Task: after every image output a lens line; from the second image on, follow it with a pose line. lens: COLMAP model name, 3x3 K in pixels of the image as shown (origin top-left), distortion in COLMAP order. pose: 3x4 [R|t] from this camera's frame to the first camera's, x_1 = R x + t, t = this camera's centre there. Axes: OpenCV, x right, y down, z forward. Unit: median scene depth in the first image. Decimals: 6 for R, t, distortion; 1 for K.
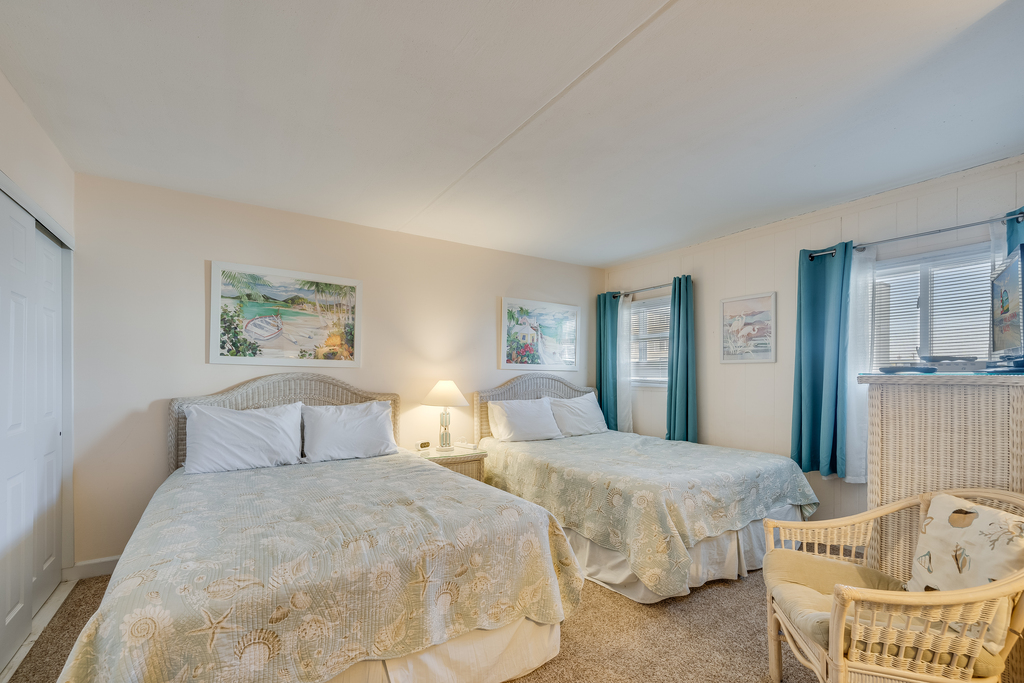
lens RADIAL K [[426.9, 0, 513.8], [0, 426.9, 366.1], [0, 0, 1]] dist [-0.001226, -0.000111]
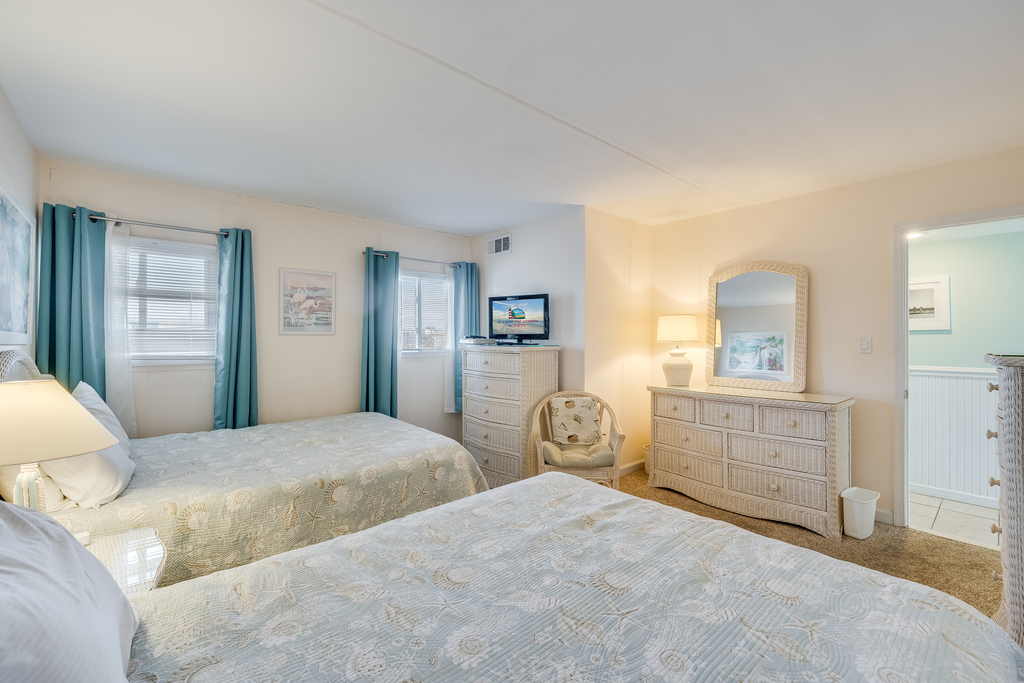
lens RADIAL K [[412.8, 0, 505.8], [0, 412.8, 328.0], [0, 0, 1]] dist [-0.002033, -0.000210]
pose [[-0.088784, 0.019434, 0.995861, -0.508005], [-0.017680, 0.999621, -0.021083, -0.011137], [-0.995894, -0.019479, -0.088407, 0.614688]]
